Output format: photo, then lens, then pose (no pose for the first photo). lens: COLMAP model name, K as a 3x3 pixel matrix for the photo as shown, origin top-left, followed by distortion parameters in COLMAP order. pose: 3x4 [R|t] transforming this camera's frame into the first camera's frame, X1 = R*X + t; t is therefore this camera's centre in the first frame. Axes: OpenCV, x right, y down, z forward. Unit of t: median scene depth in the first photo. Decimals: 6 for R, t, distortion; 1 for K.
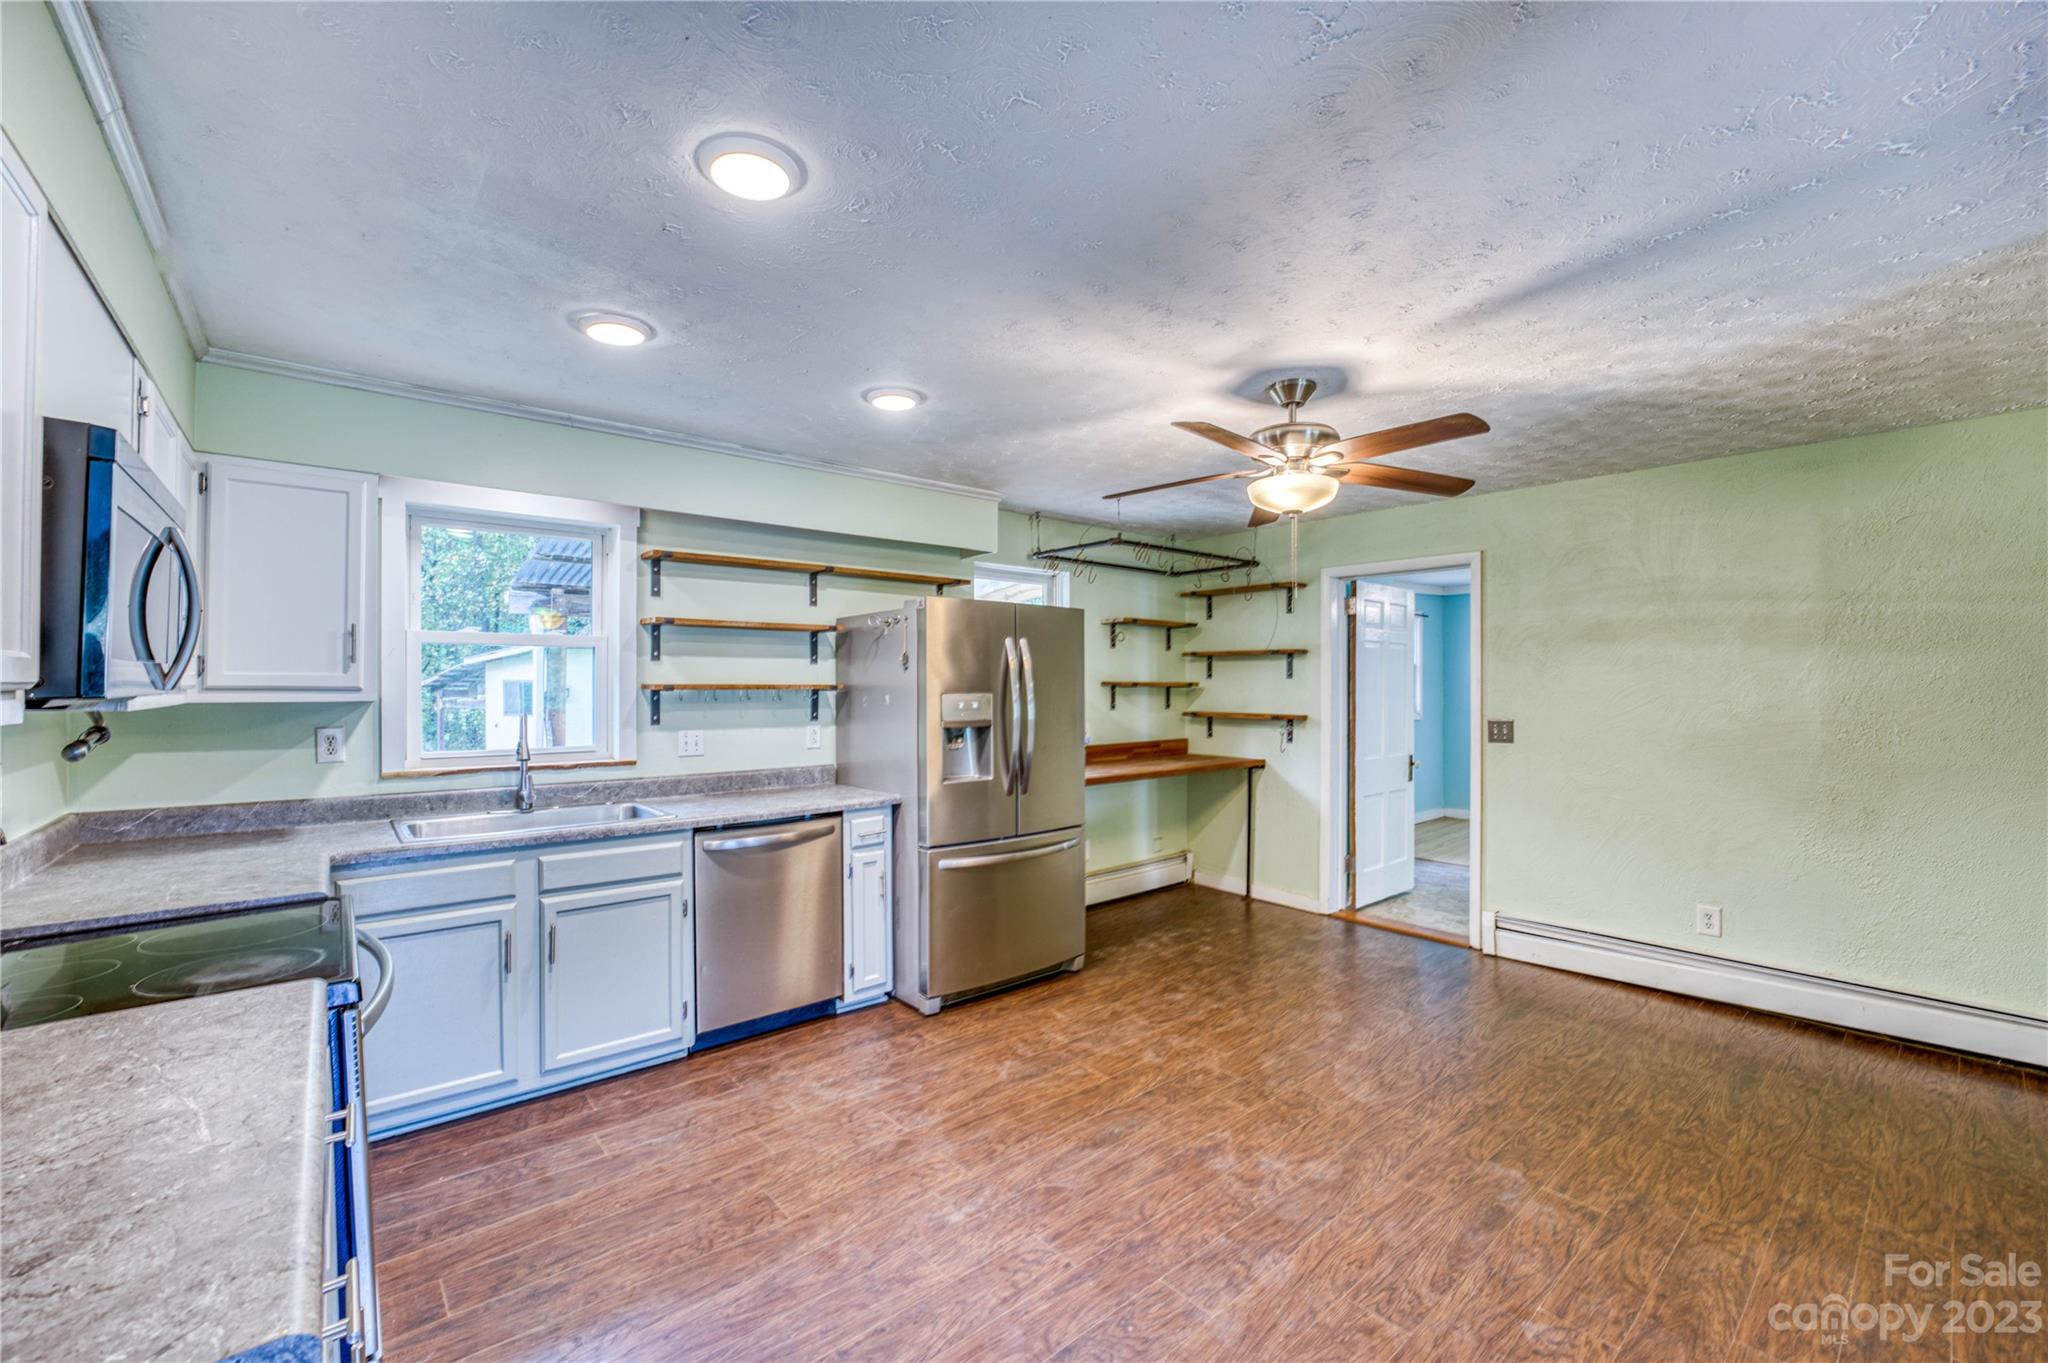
lens RADIAL K [[835.9, 0, 1024.6], [0, 835.9, 678.3], [0, 0, 1]] dist [-0.018290, 0.002202]
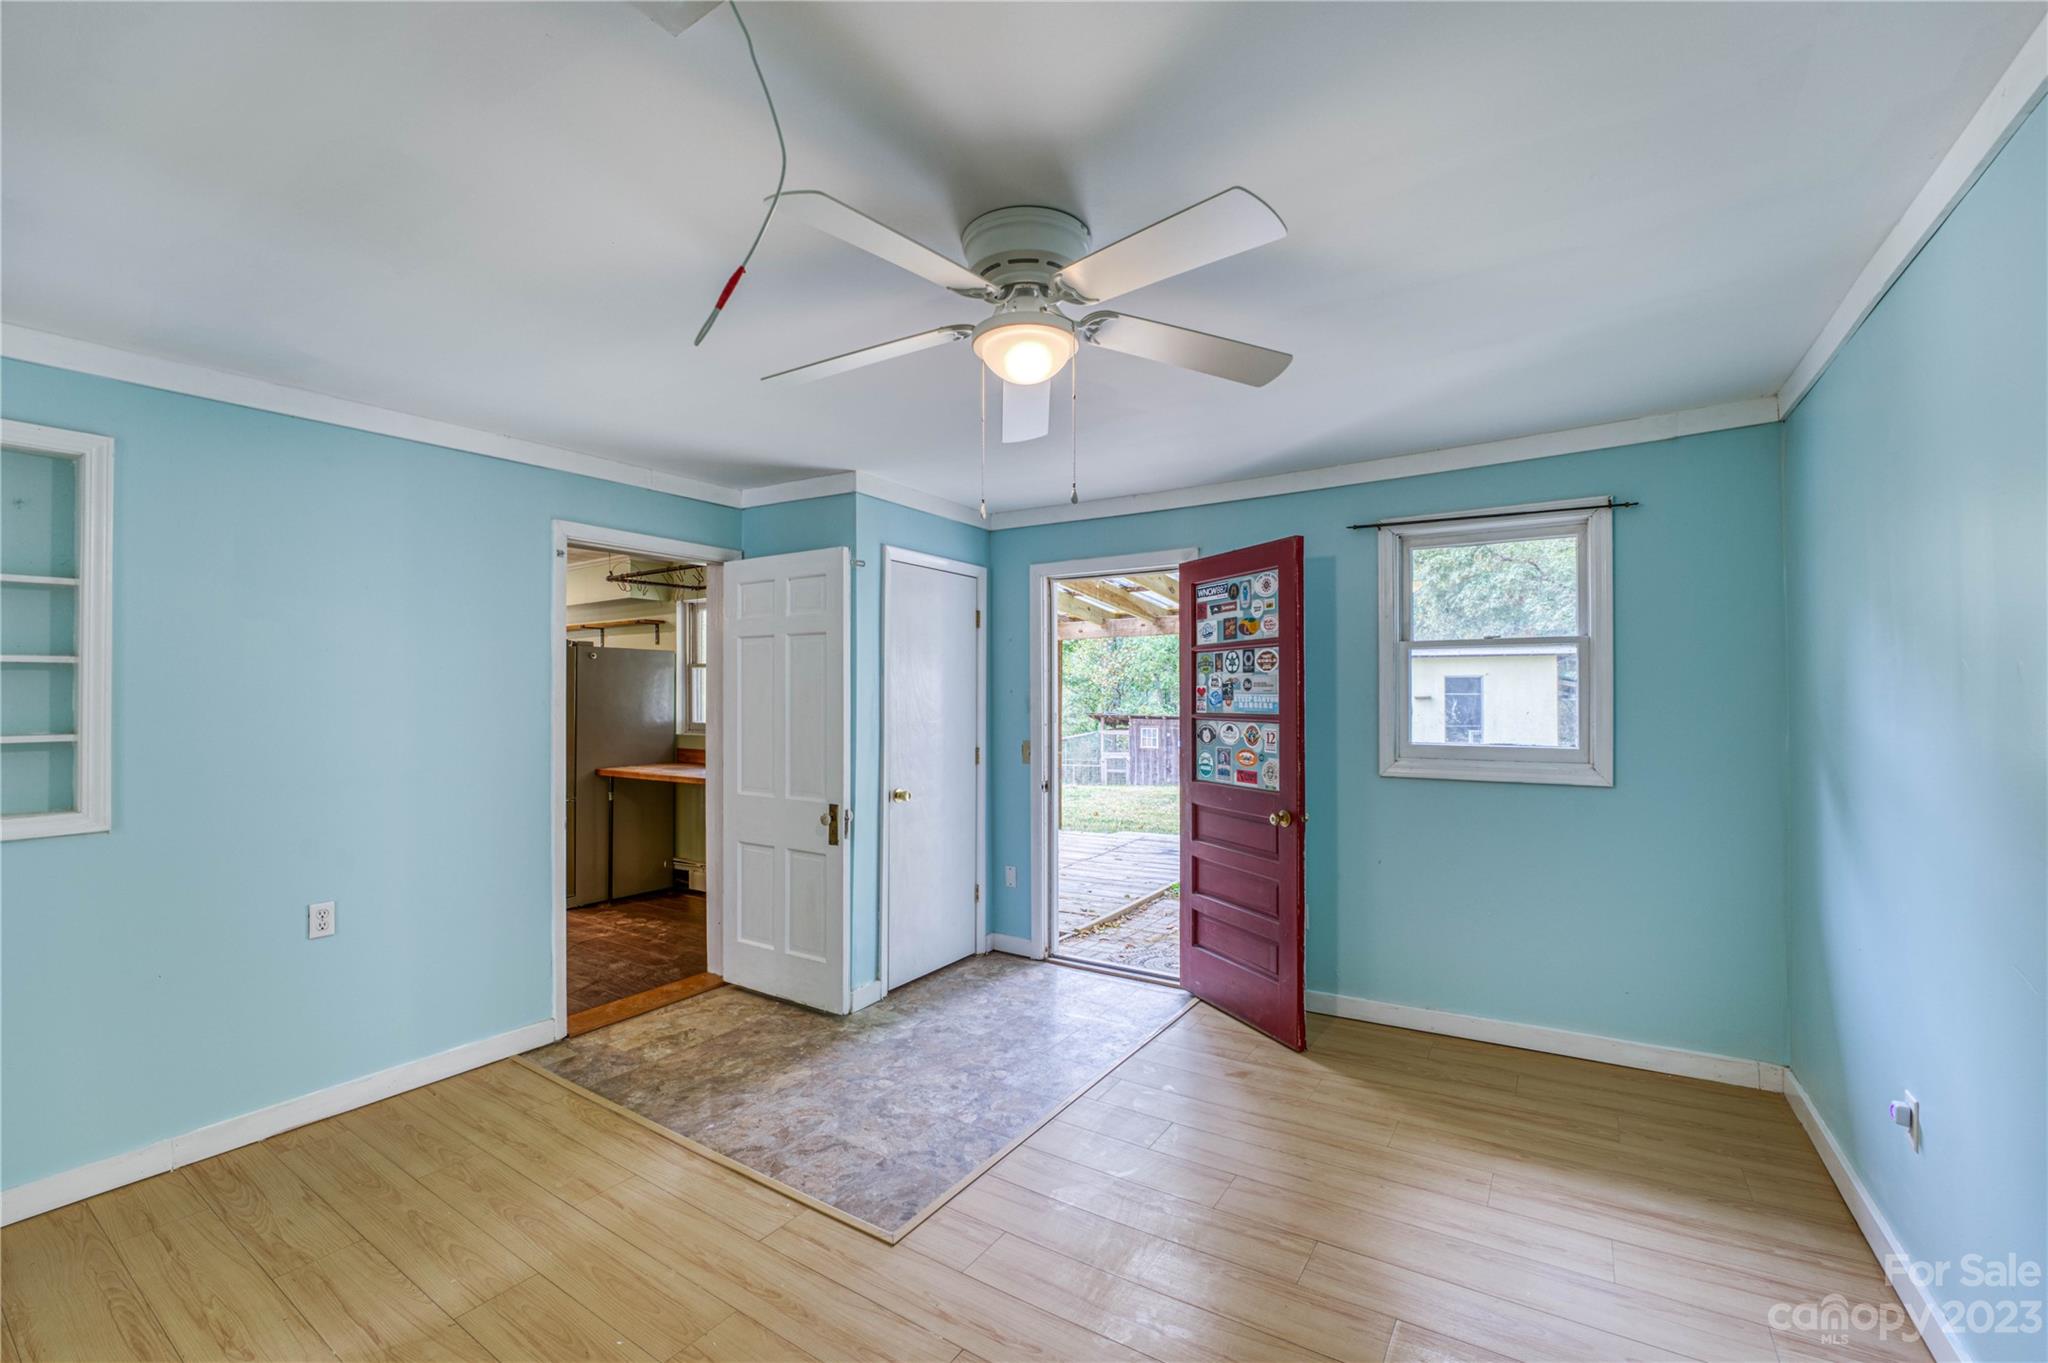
lens RADIAL K [[835.9, 0, 1023.0], [0, 835.9, 688.8], [0, 0, 1]] dist [-0.018290, 0.002202]
pose [[0.297437, -0.009505, -0.954694, 1.365099], [0.003179, 0.999955, -0.008965, 0.013194], [0.954736, -0.000368, 0.297453, 1.154818]]
